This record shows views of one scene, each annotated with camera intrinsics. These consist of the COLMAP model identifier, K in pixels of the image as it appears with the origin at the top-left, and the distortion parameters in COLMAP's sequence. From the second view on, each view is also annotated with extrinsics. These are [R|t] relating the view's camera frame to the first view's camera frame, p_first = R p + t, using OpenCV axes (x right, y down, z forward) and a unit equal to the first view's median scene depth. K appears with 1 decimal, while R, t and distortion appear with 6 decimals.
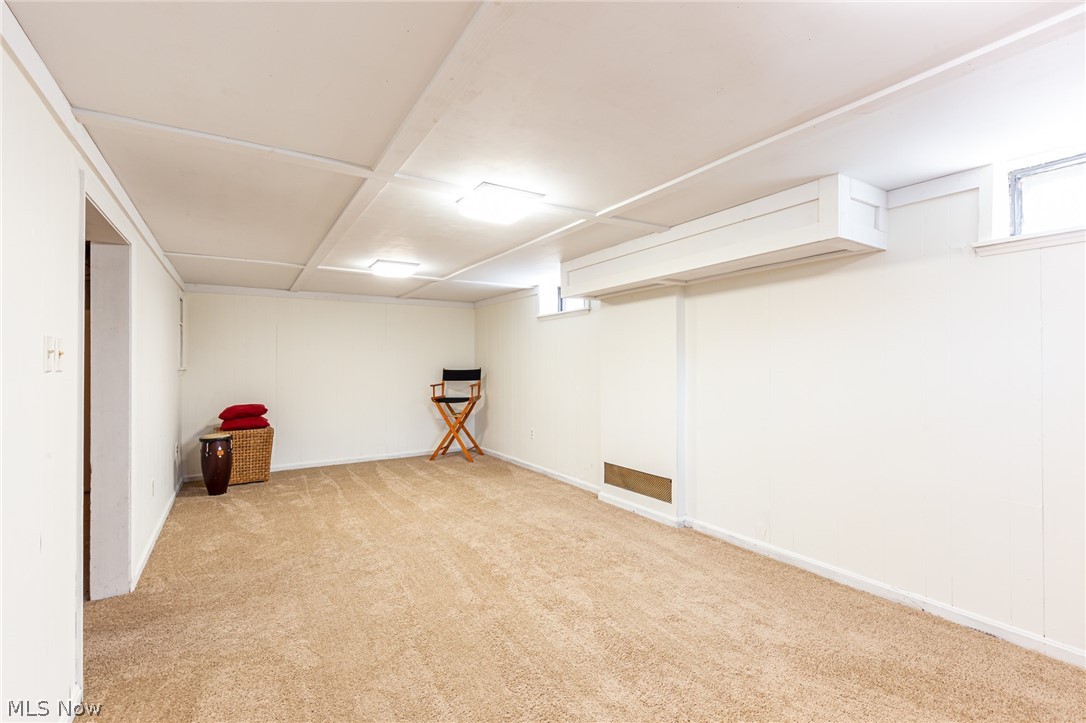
lens RADIAL K [[489.3, 0, 544.2], [0, 489.3, 360.7], [0, 0, 1]] dist [0.002916, -0.000192]
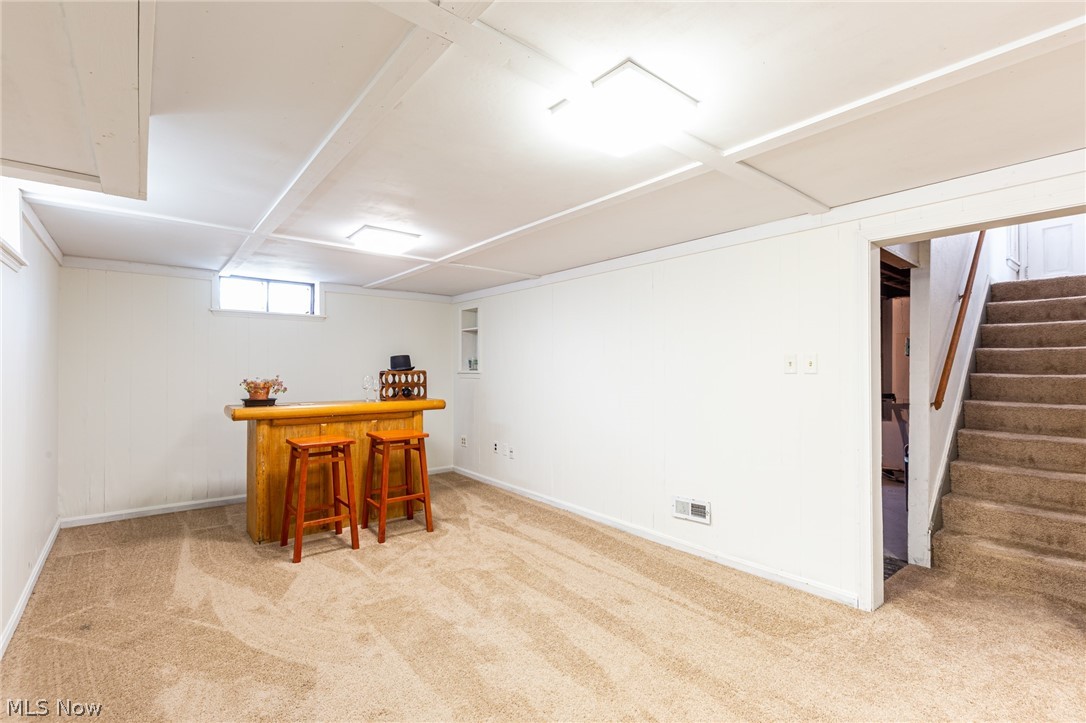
lens RADIAL K [[489.3, 0, 542.3], [0, 489.3, 365.4], [0, 0, 1]] dist [0.002916, -0.000192]
pose [[0.992924, 0.002042, 0.118737, -0.163564], [-0.001363, 0.999982, -0.005800, 0.000537], [-0.118747, 0.005597, 0.992909, 0.257983]]
